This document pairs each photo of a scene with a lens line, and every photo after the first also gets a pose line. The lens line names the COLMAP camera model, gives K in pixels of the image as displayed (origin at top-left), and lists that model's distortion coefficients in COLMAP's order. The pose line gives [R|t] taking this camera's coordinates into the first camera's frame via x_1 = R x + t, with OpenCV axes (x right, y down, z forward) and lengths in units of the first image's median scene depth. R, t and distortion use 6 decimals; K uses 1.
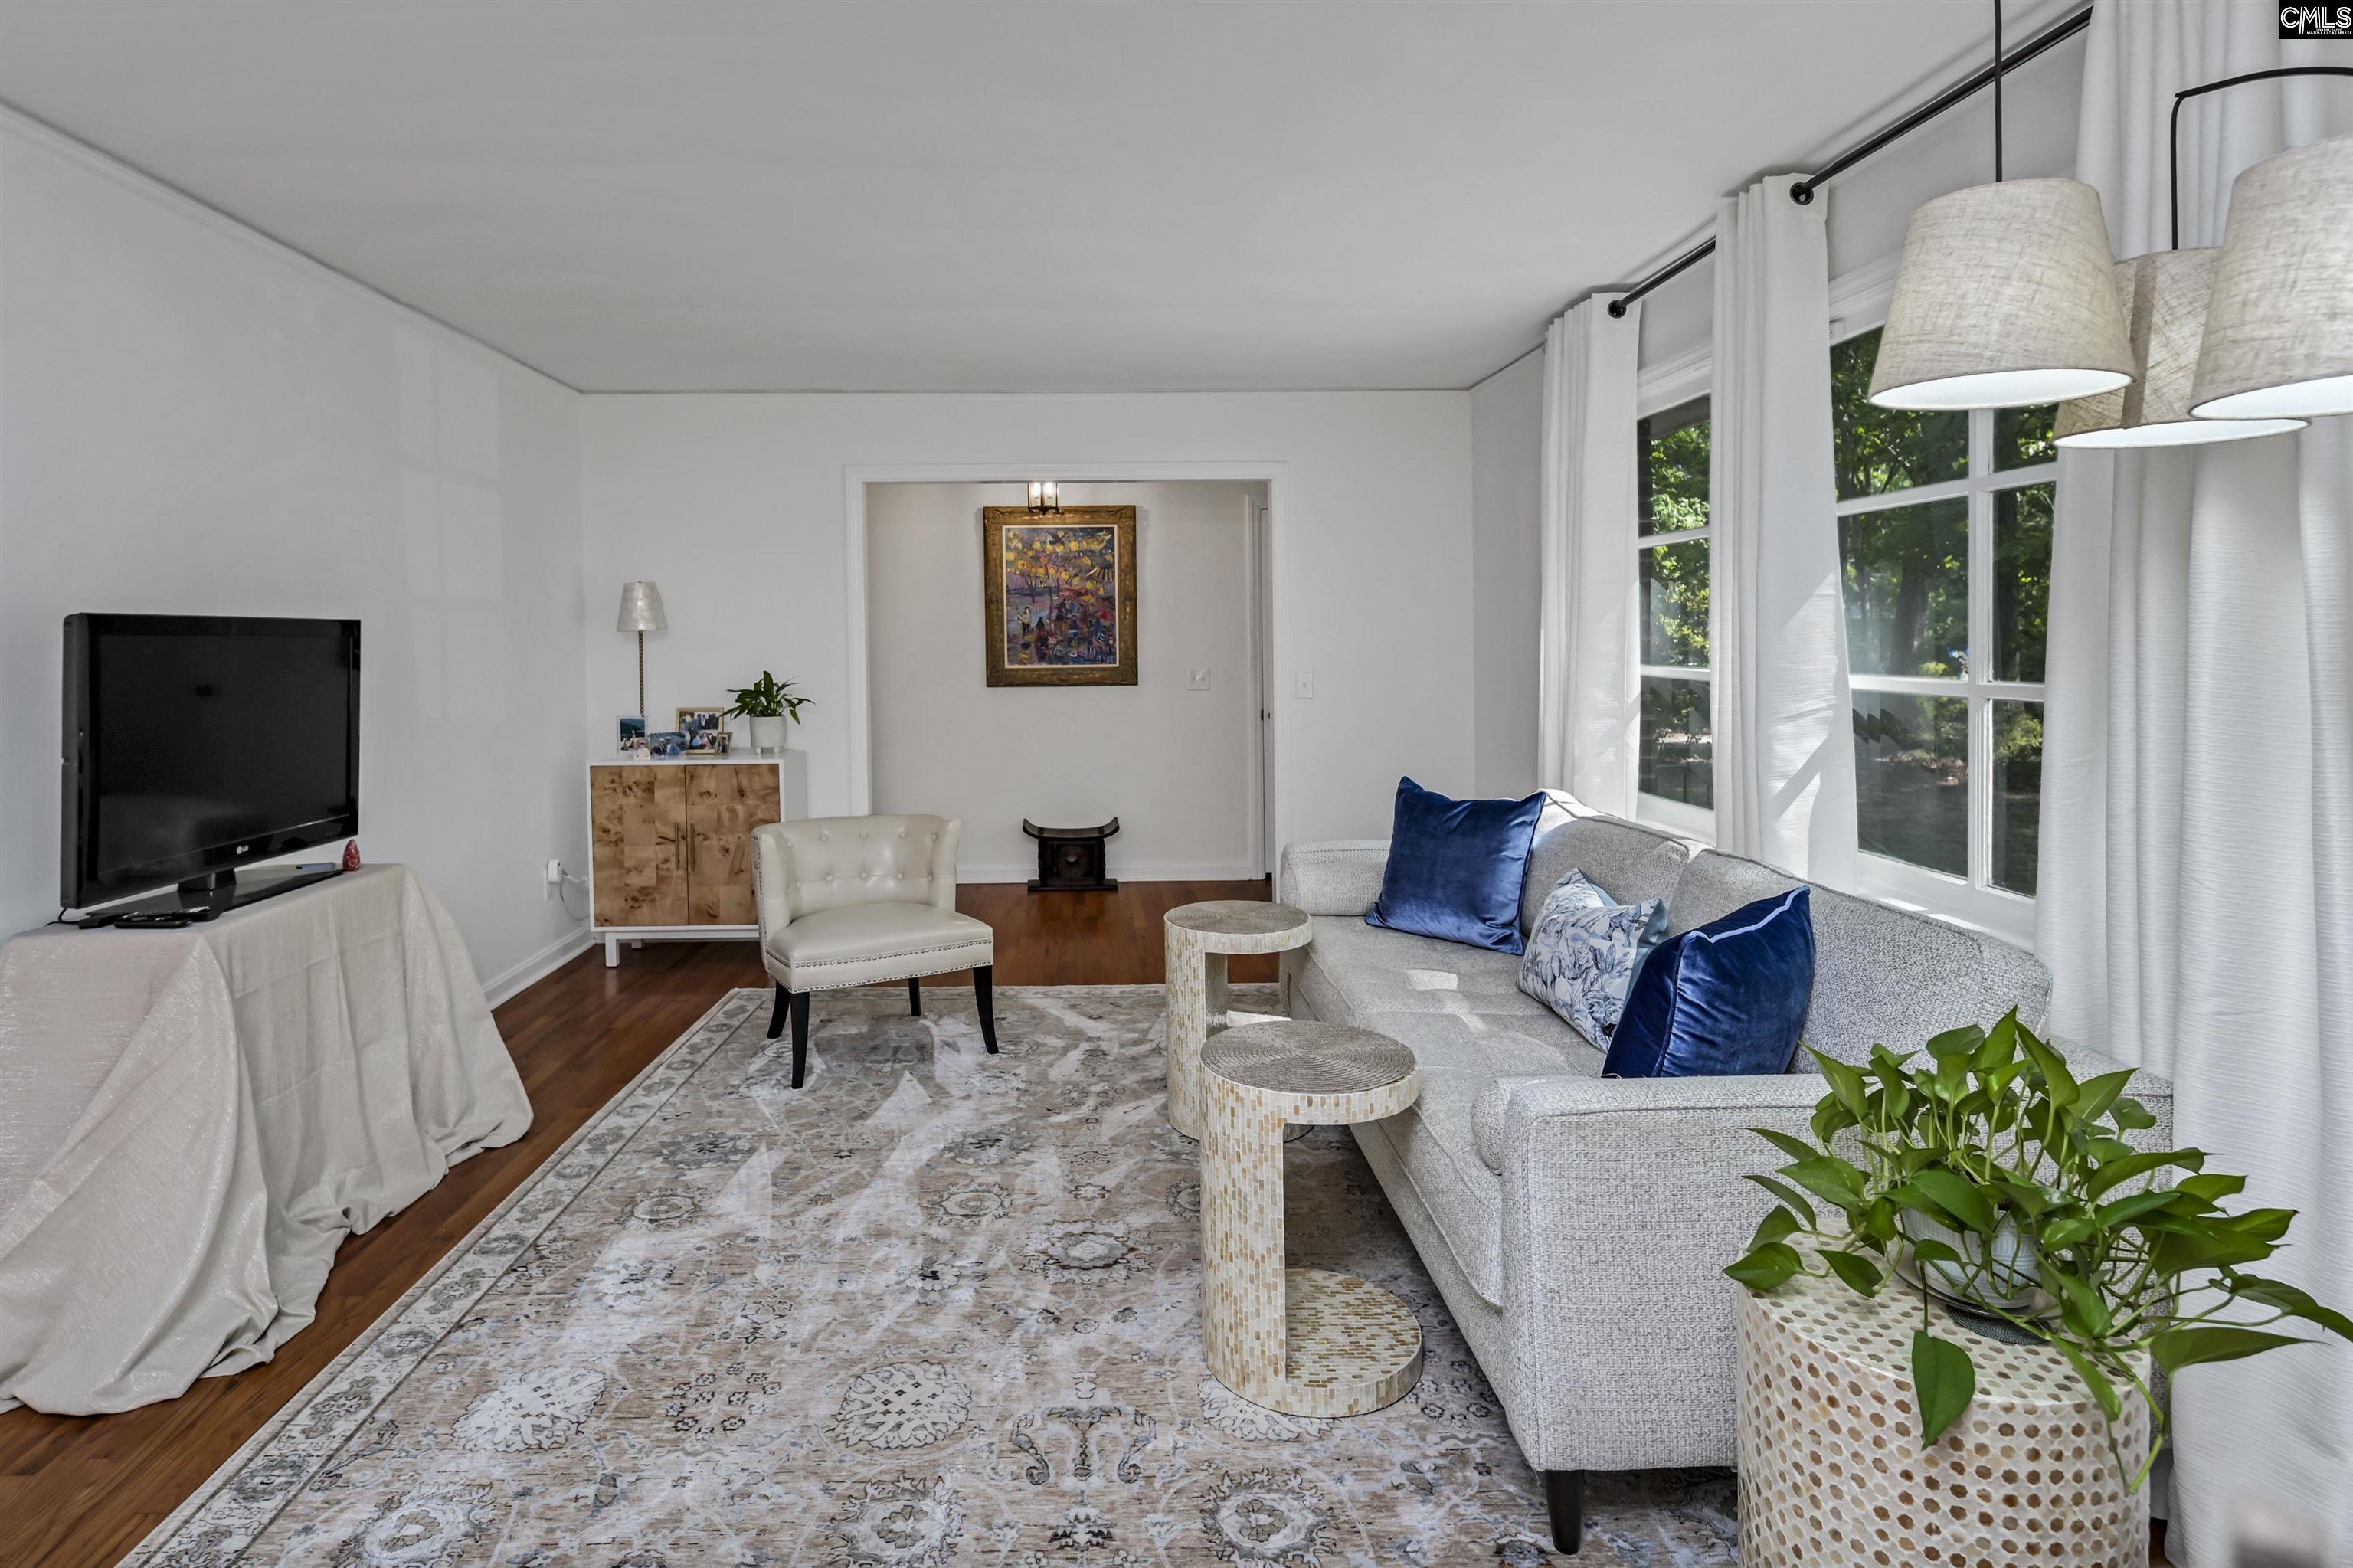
lens RADIAL K [[1258.1, 0, 1058.8], [0, 1258.1, 651.7], [0, 0, 1]] dist [0.001984, -0.008784]
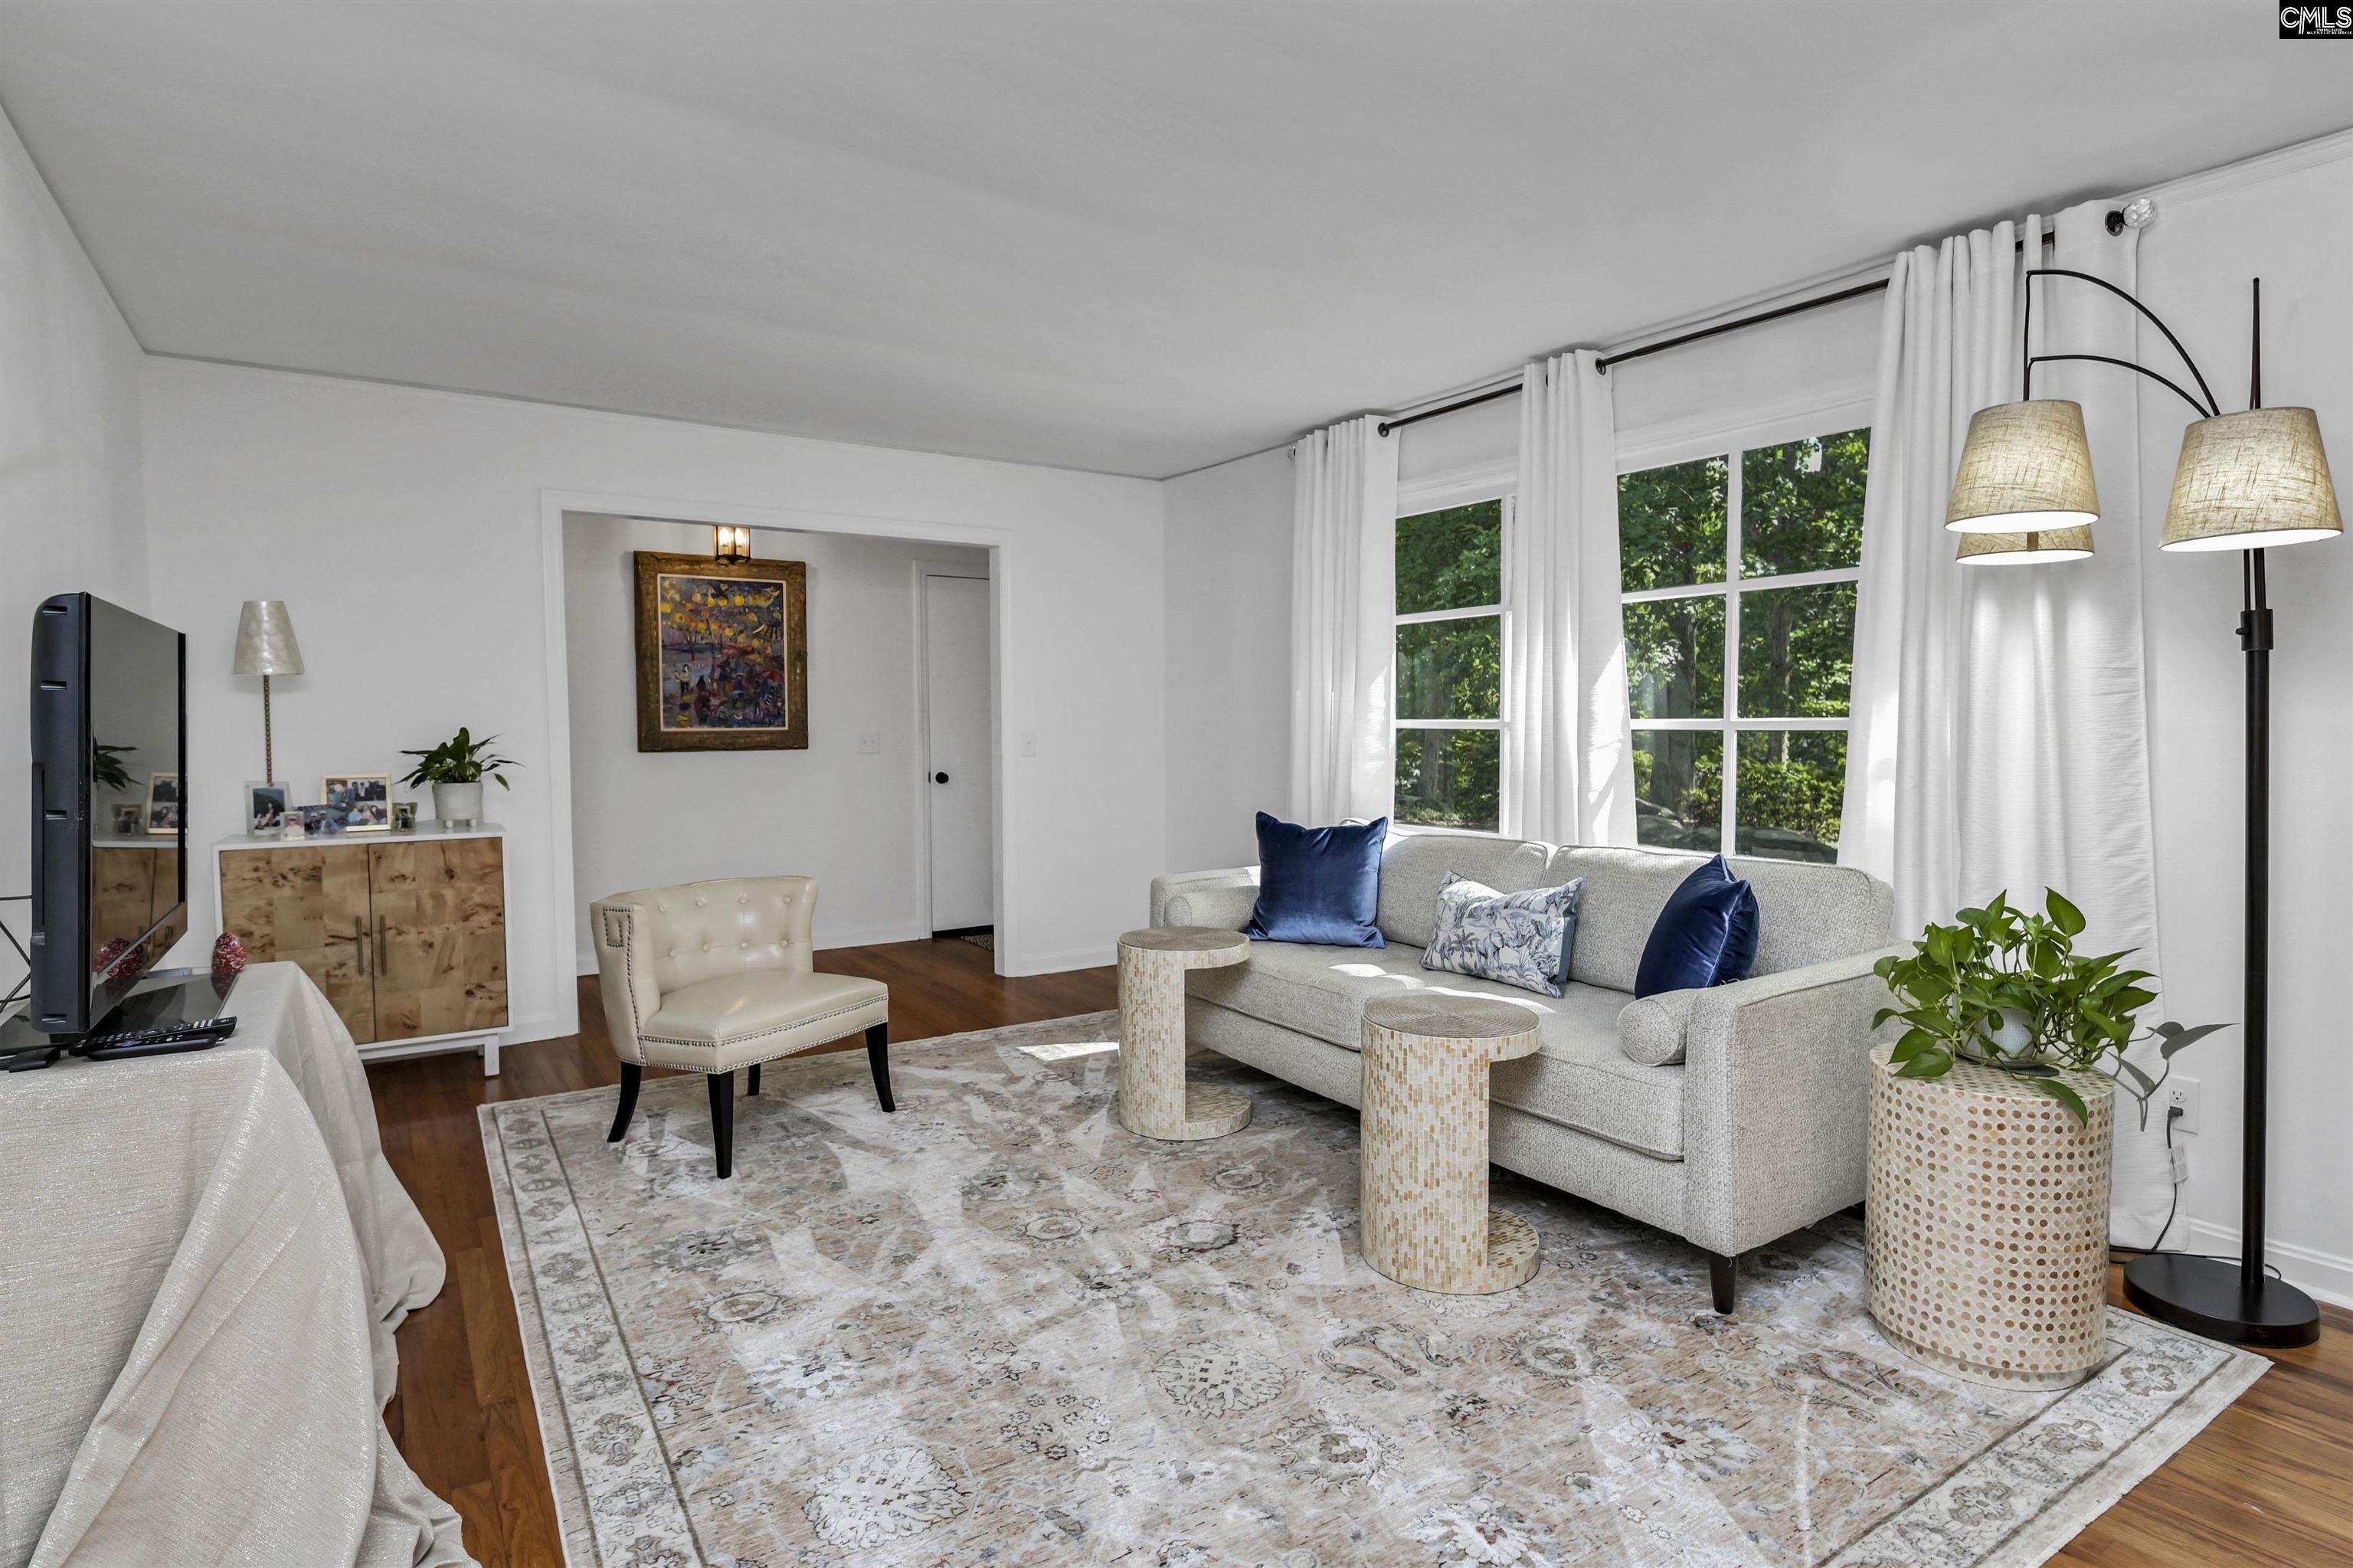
lens RADIAL K [[1258.1, 0, 1156.4], [0, 1258.1, 771.0], [0, 0, 1]] dist [0.001984, -0.008784]
pose [[0.838819, -0.014580, 0.544215, -0.418742], [-0.000703, 0.999611, 0.027864, 0.028517], [-0.544410, -0.023756, 0.838483, 0.078035]]
